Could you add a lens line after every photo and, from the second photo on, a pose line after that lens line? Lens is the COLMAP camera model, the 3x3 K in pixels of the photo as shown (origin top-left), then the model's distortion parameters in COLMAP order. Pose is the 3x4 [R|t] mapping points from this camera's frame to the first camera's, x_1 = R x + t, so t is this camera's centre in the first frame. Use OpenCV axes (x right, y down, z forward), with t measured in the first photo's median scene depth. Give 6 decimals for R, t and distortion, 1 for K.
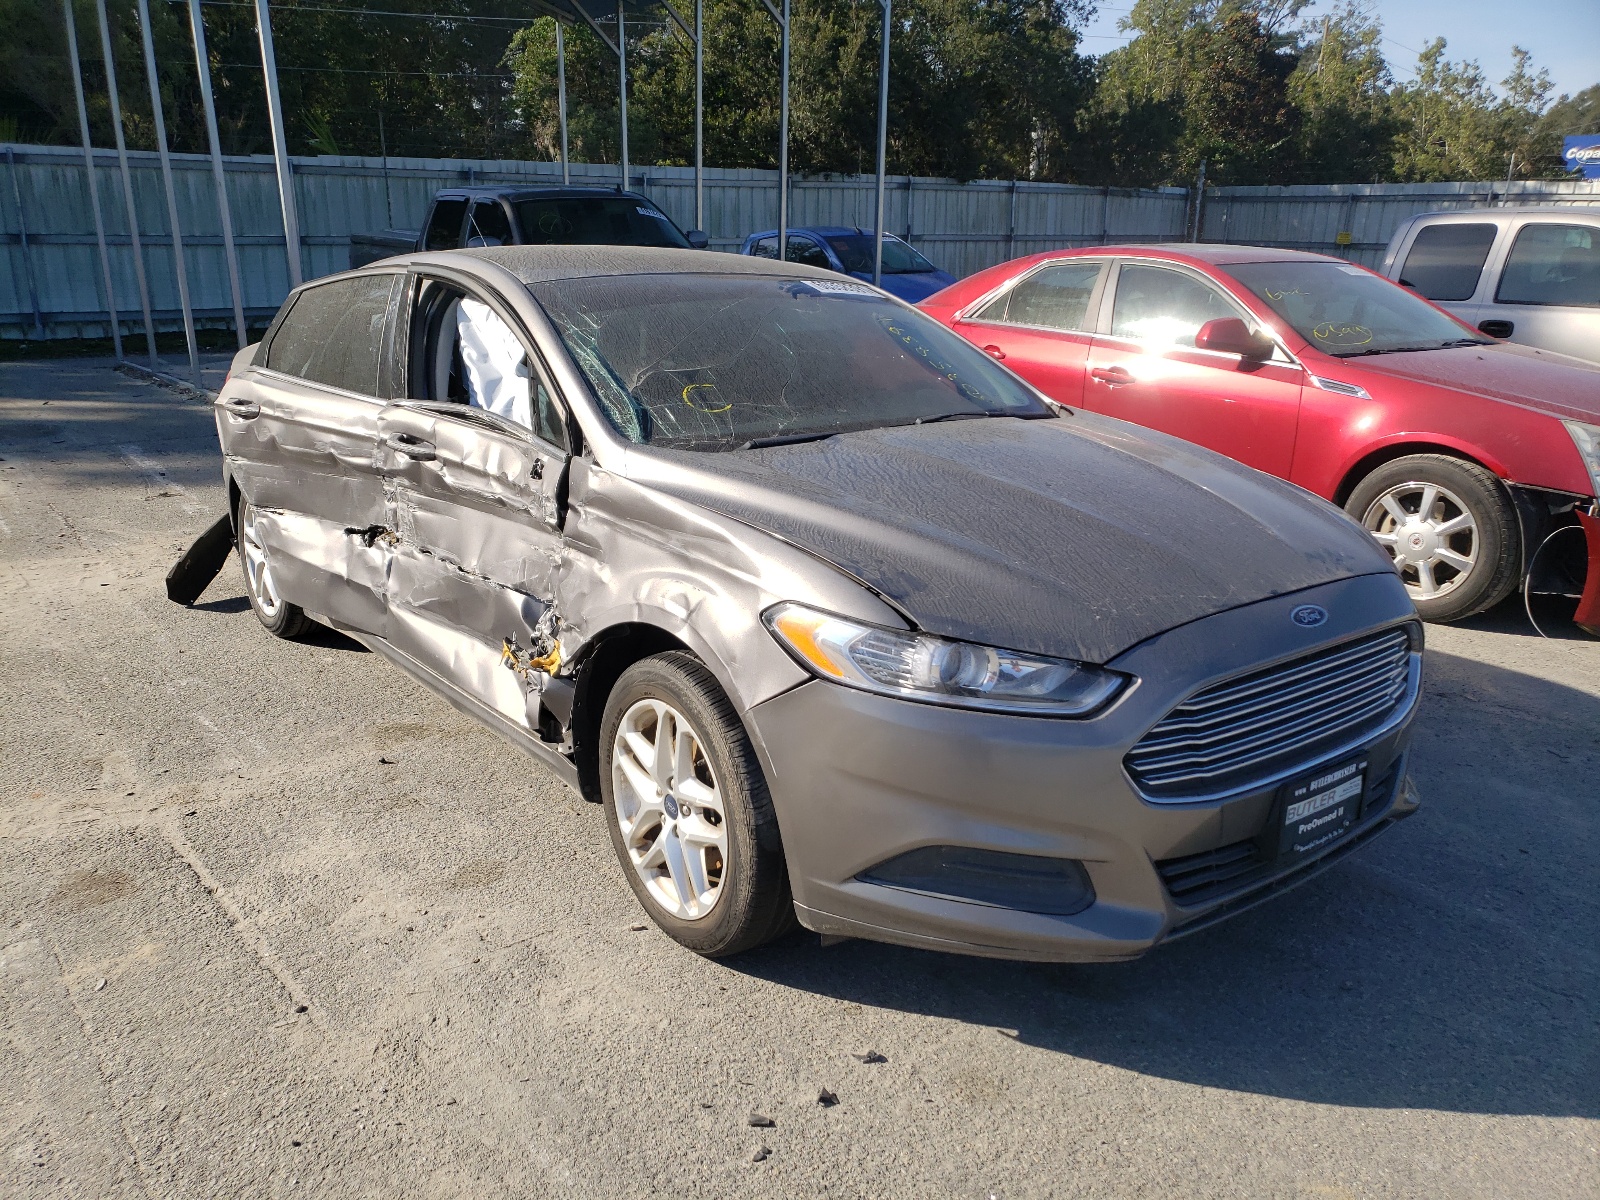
lens RADIAL K [[1230.3, 0, 798.9], [0, 1230.3, 599.5], [0, 0, 1]] dist [0.011366, 0.006318]
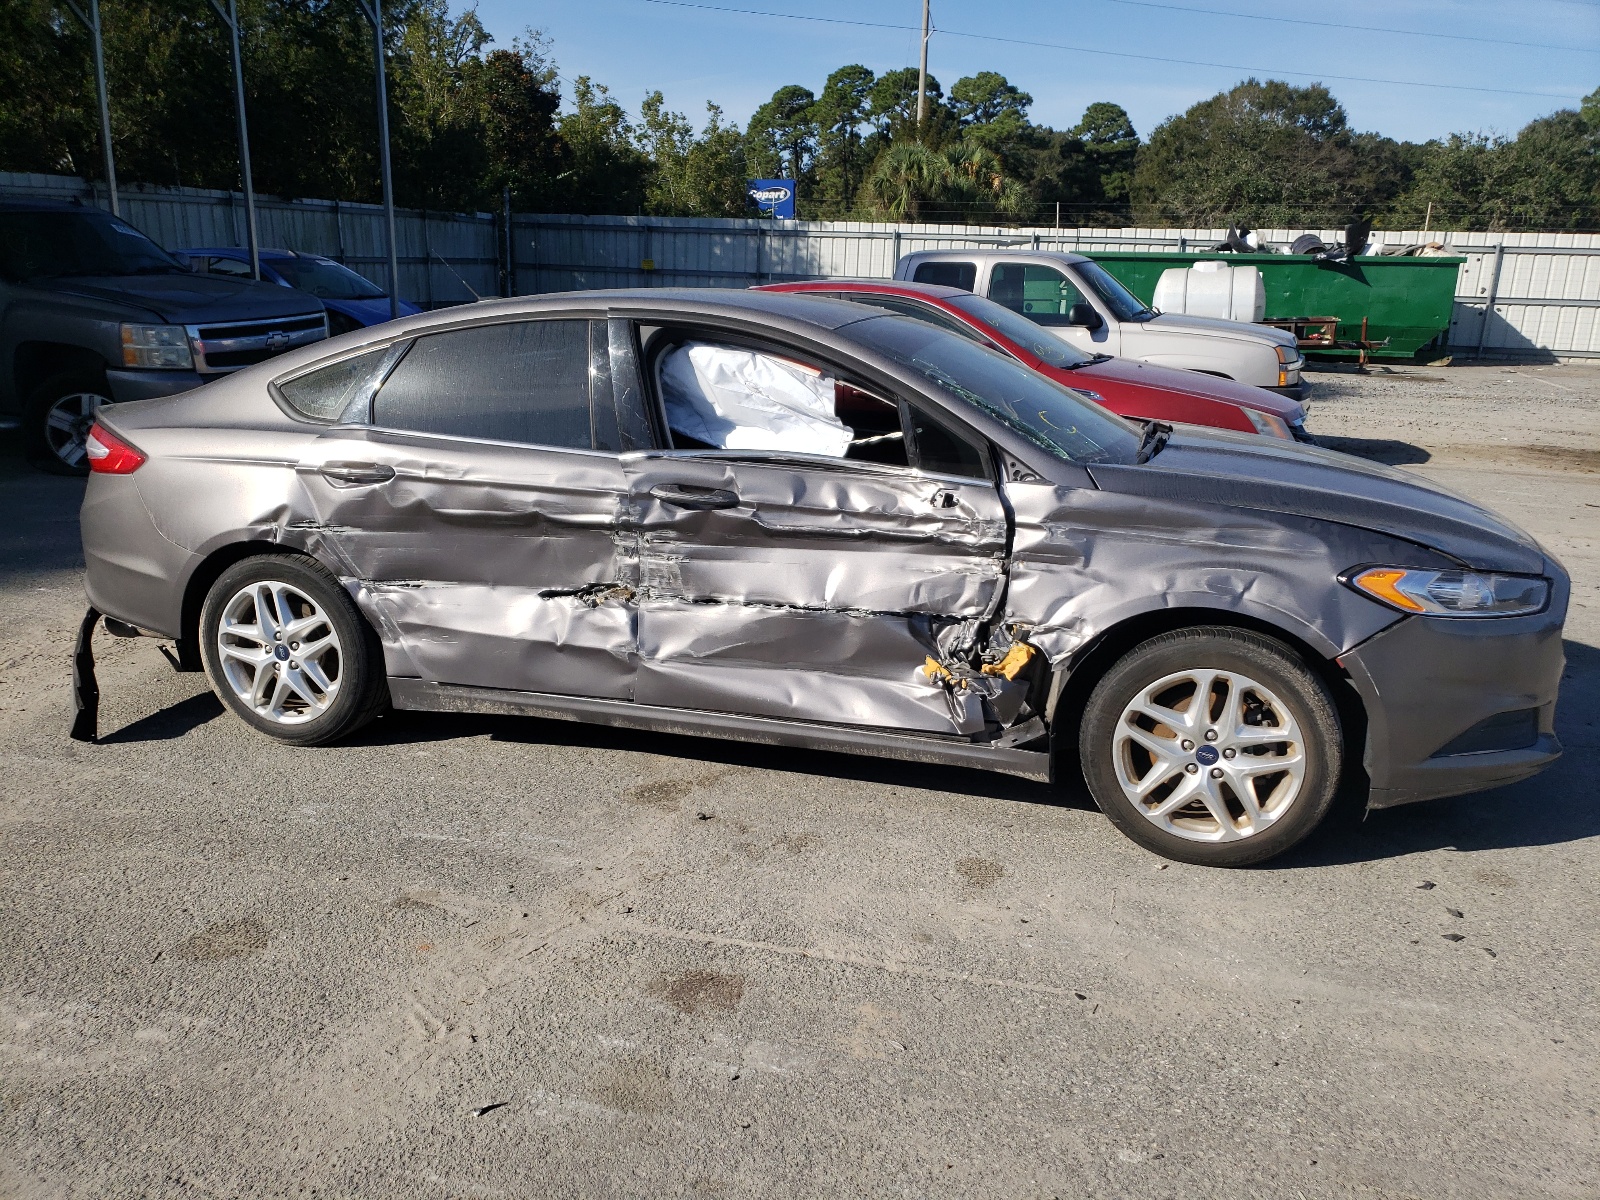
lens RADIAL K [[1230.3, 0, 796.7], [0, 1230.3, 600.3], [0, 0, 1]] dist [0.011366, 0.006318]
pose [[0.820261, -0.140951, 0.554350, -0.108458], [0.148907, 0.988366, 0.030970, -0.008039], [-0.552266, 0.057144, 0.831707, 0.019497]]
